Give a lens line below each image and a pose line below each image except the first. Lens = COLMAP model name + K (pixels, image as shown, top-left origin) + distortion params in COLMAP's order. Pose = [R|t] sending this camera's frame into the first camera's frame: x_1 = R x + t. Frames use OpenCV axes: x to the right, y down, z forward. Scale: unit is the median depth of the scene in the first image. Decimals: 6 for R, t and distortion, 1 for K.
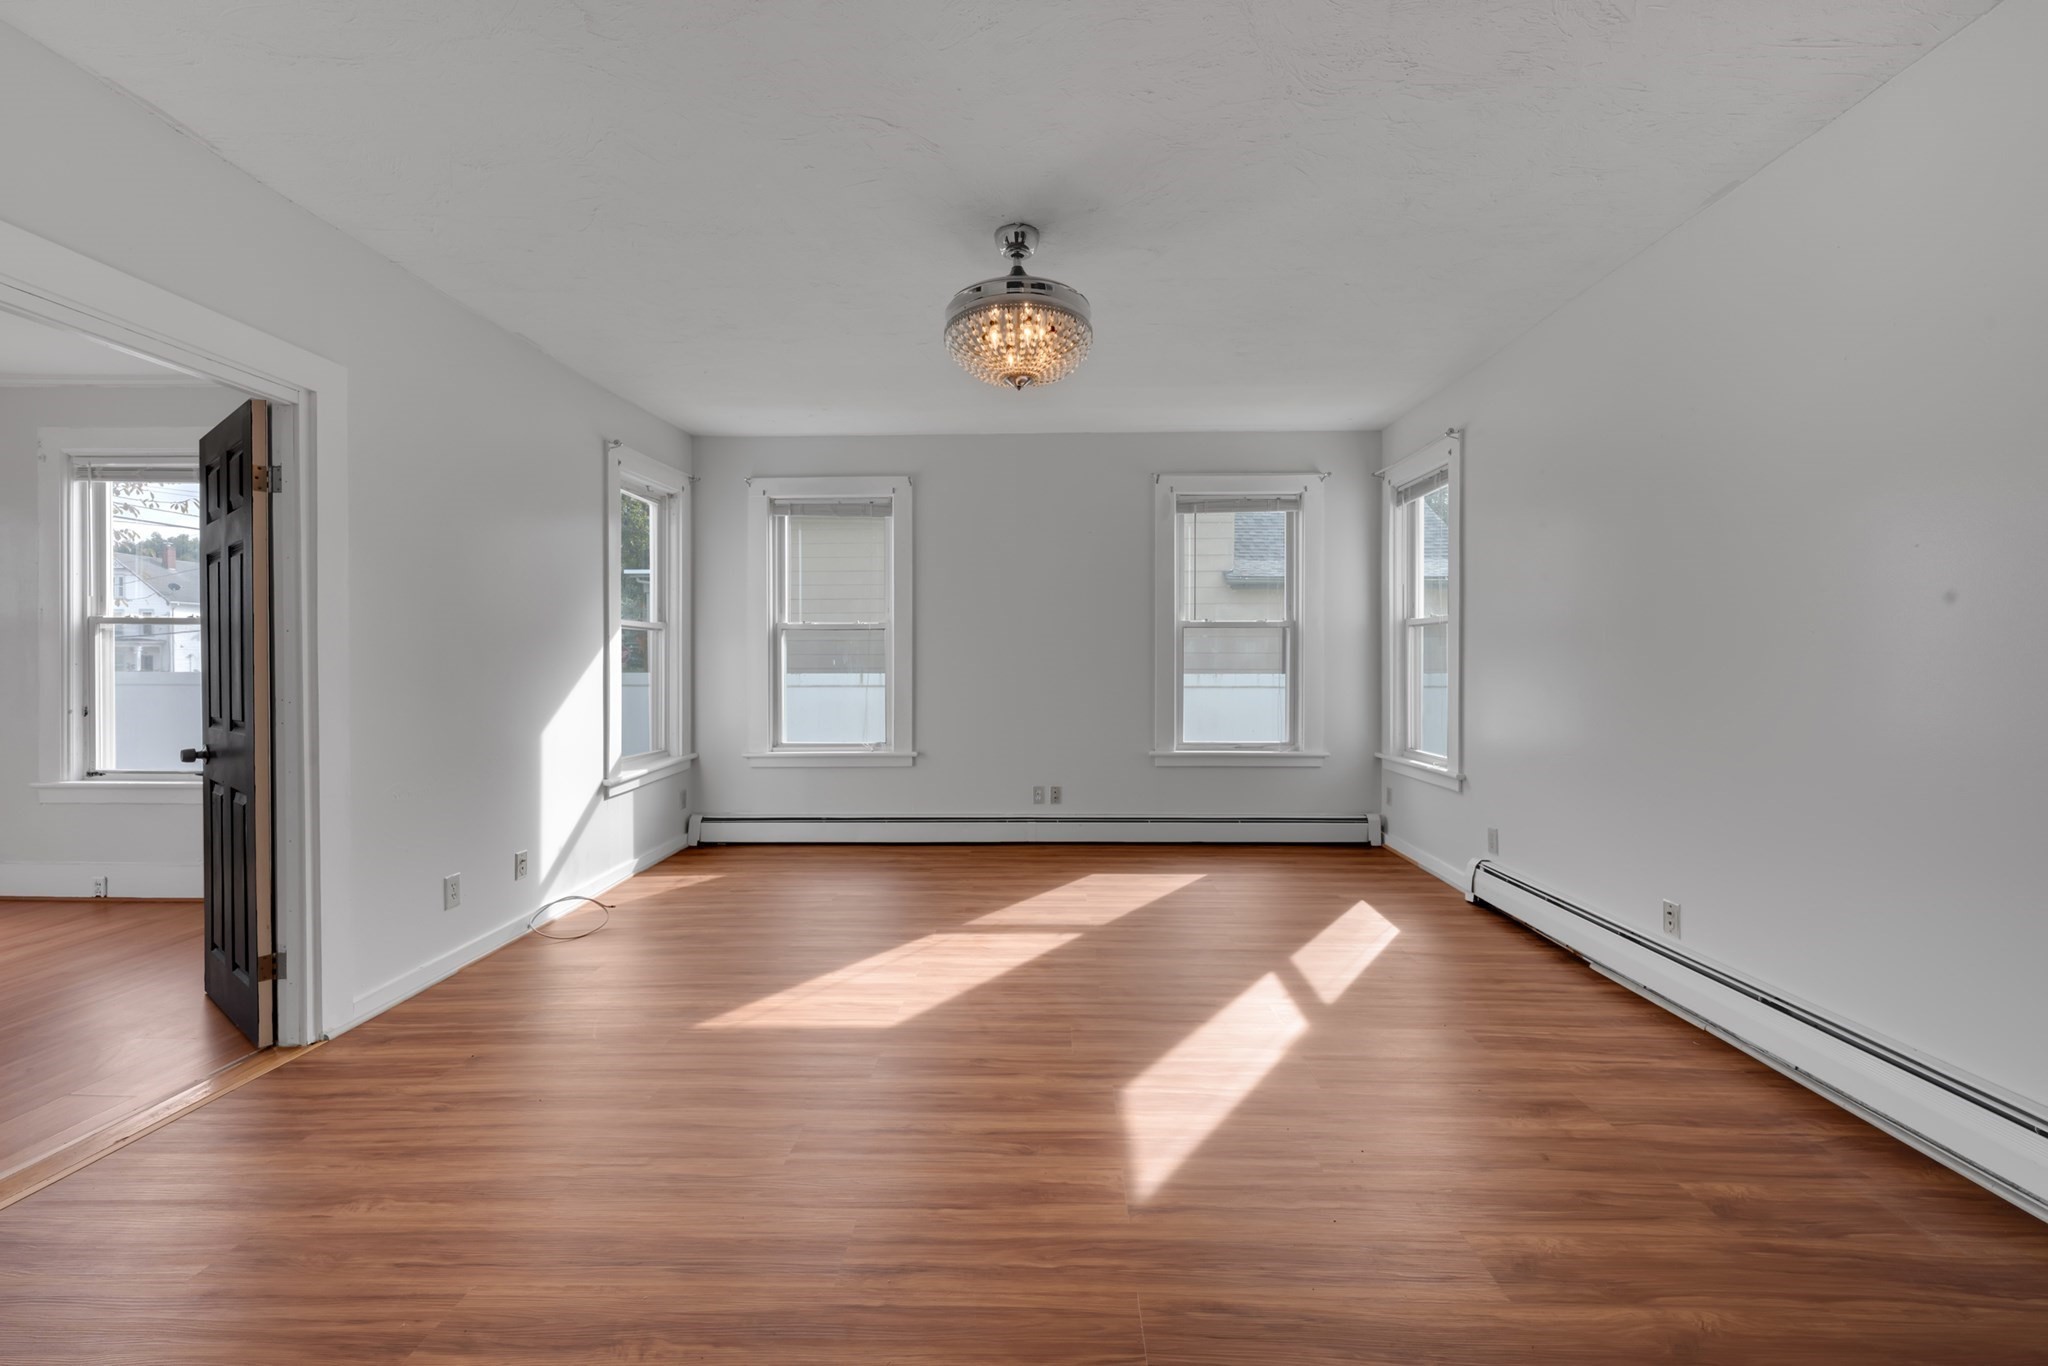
lens RADIAL K [[812.5, 0, 1029.4], [0, 812.5, 675.1], [0, 0, 1]] dist [-0.003994, -0.000012]
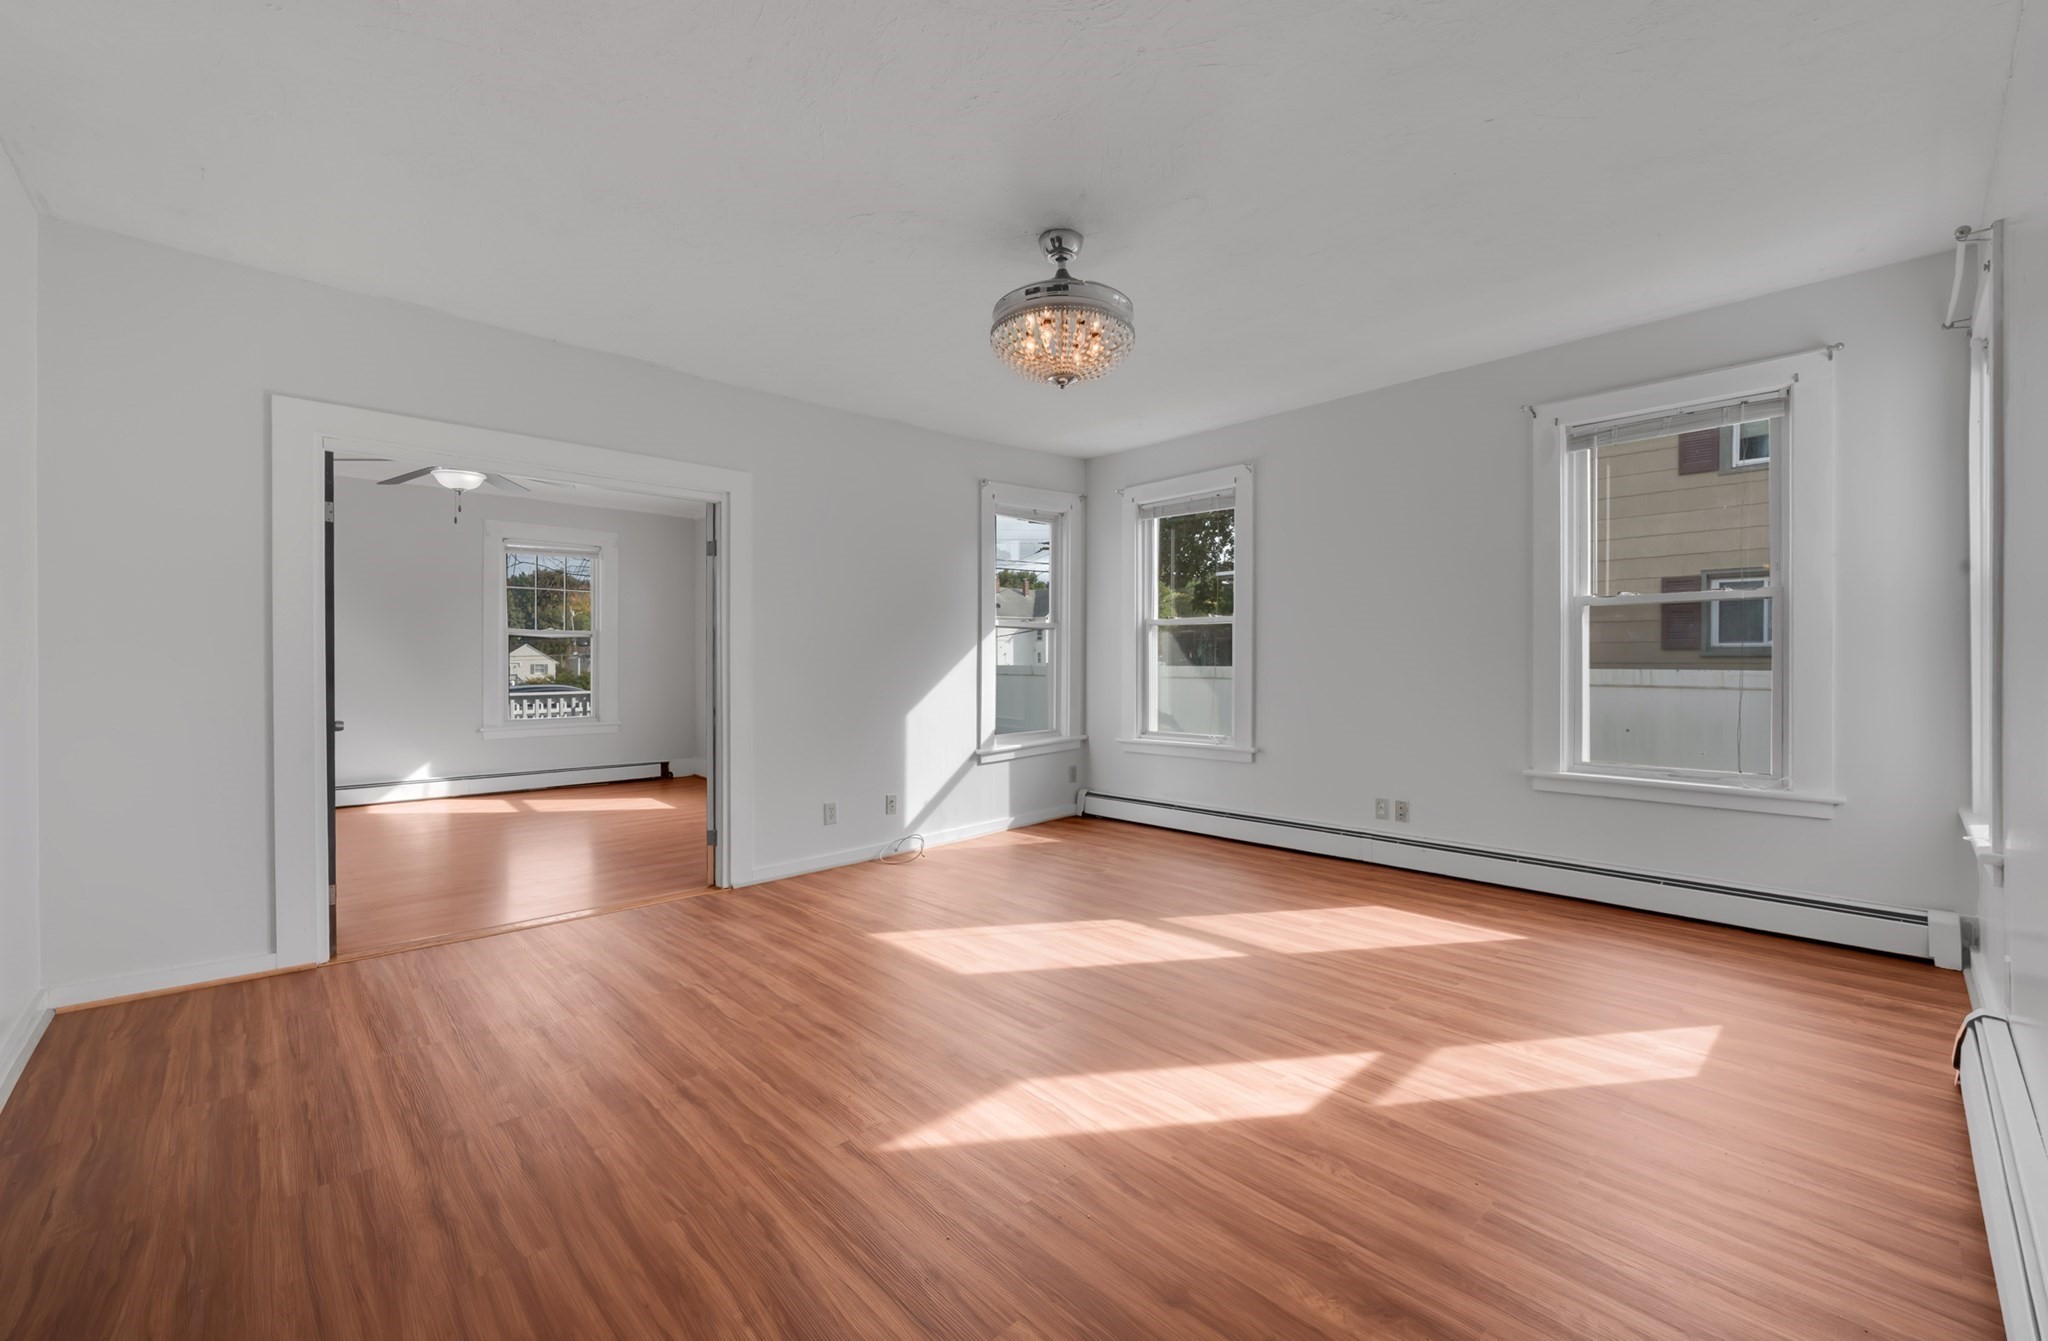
lens RADIAL K [[824.6, 0, 1033.8], [0, 824.6, 666.5], [0, 0, 1]] dist [-0.003161, -0.000033]
pose [[0.710160, 0.003804, -0.704030, 0.412312], [-0.006431, 0.999979, -0.001084, 0.000662], [0.704011, 0.005297, 0.710170, 0.139592]]
